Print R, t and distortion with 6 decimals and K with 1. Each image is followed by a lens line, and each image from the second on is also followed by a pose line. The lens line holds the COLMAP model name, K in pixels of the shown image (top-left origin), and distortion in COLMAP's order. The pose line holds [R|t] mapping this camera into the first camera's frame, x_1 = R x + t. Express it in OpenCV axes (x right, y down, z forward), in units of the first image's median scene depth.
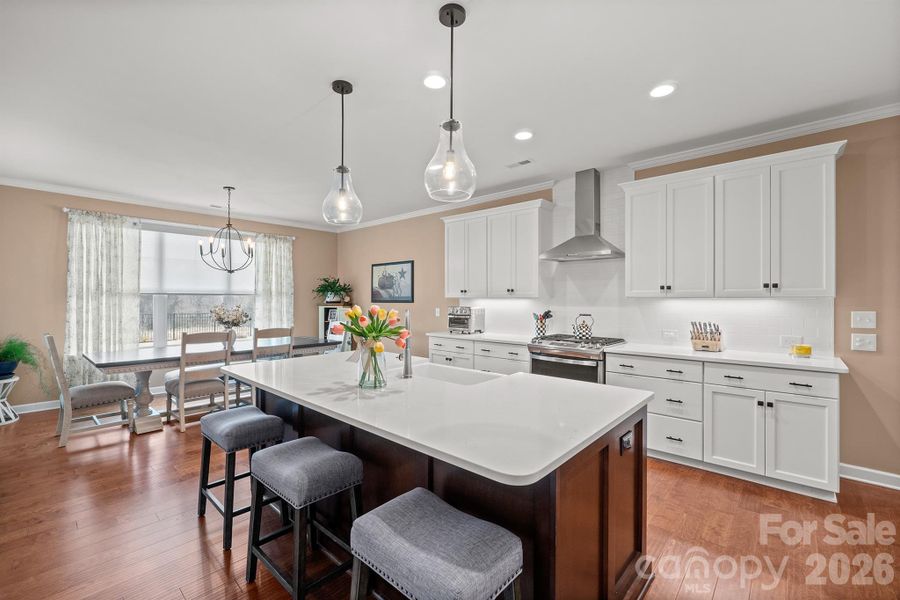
lens RADIAL K [[382.7, 0, 446.5], [0, 382.7, 297.6], [0, 0, 1]] dist [-0.004837, -0.000003]
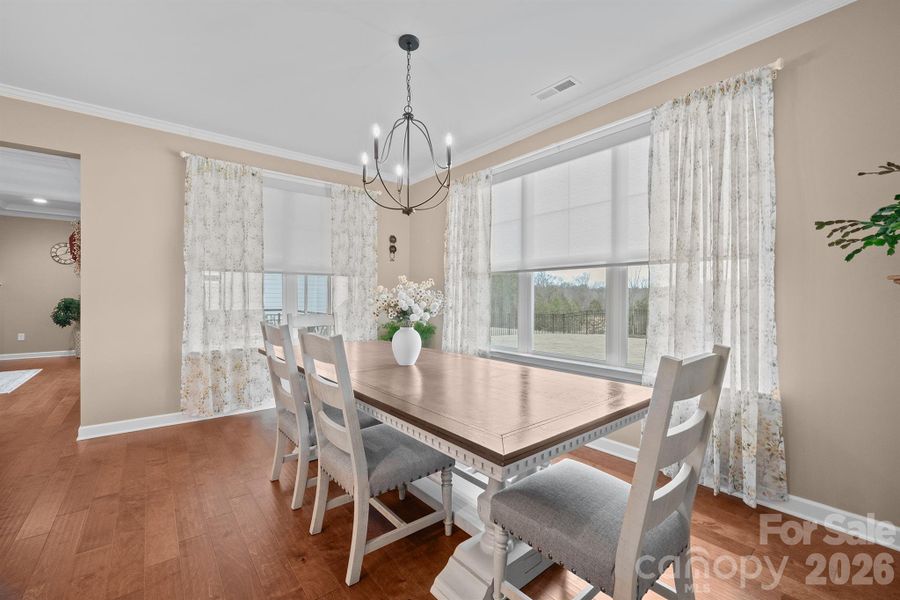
lens RADIAL K [[382.7, 0, 459.0], [0, 382.7, 298.8], [0, 0, 1]] dist [-0.004837, -0.000003]
pose [[-0.160757, -0.001253, -0.986993, -0.090743], [-0.004167, 0.999991, -0.000591, 0.044975], [0.986985, 0.004018, -0.160761, 1.158400]]
